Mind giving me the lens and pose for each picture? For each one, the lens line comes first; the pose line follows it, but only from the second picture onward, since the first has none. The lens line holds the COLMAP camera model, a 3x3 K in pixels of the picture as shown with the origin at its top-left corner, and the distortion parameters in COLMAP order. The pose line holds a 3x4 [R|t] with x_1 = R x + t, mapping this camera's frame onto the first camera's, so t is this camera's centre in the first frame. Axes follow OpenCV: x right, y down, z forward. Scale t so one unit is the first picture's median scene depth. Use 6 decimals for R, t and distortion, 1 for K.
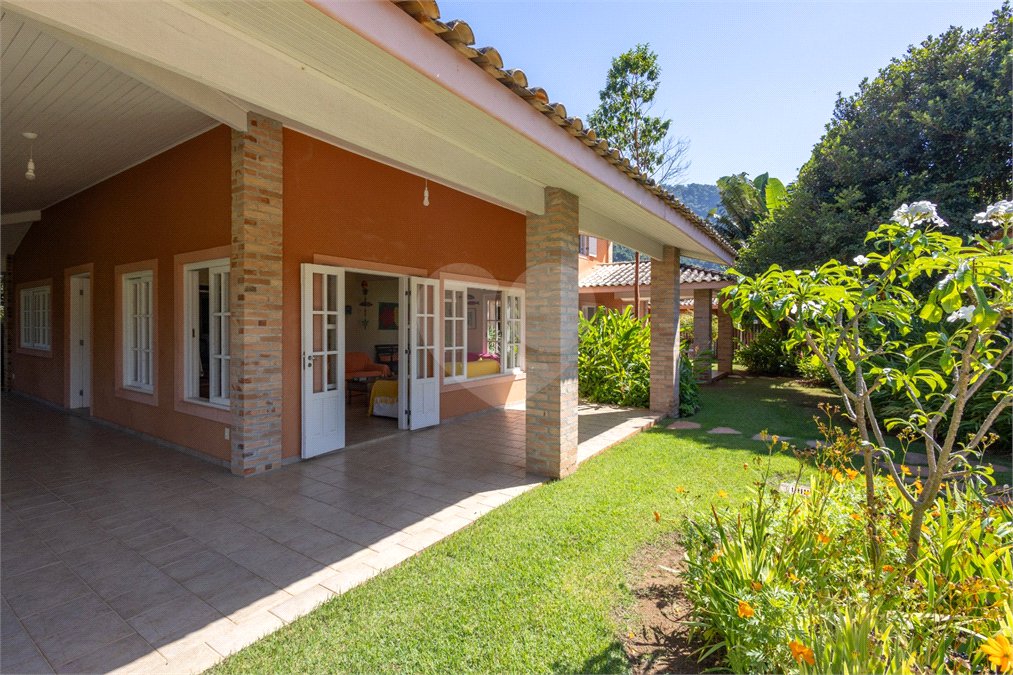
lens RADIAL K [[465.4, 0, 516.0], [0, 465.4, 328.4], [0, 0, 1]] dist [0.012646, -0.000394]
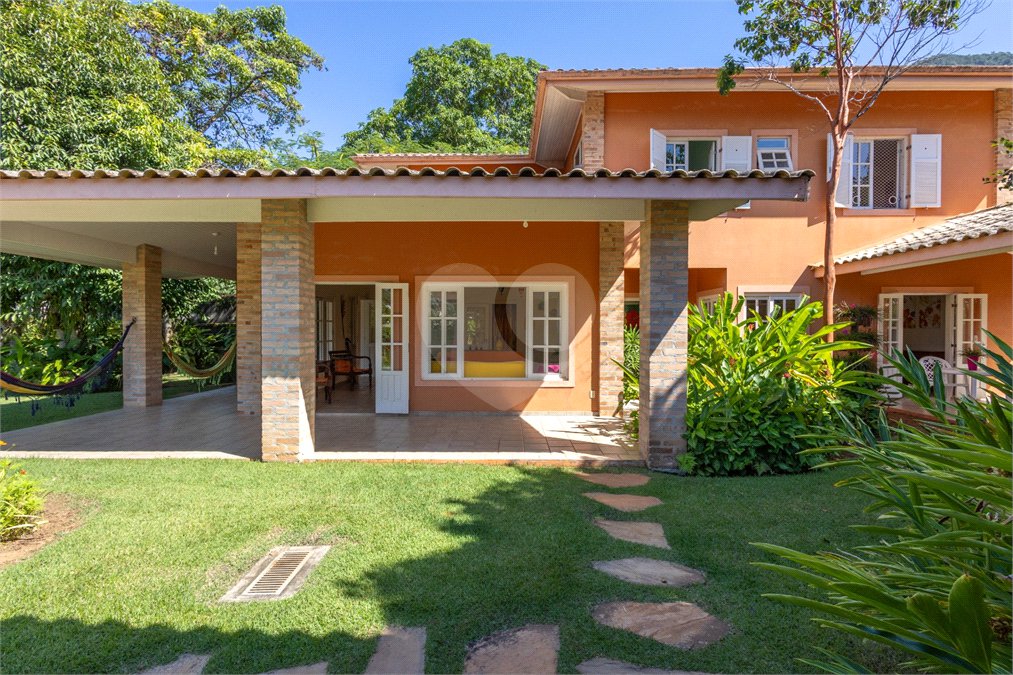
lens RADIAL K [[466.0, 0, 506.5], [0, 466.0, 337.5], [0, 0, 1]] dist [0.008873, -0.000568]
pose [[0.552702, 0.009069, -0.833330, 0.782389], [-0.006204, 0.999958, 0.006767, 0.013691], [0.833356, 0.001430, 0.552735, 0.514859]]
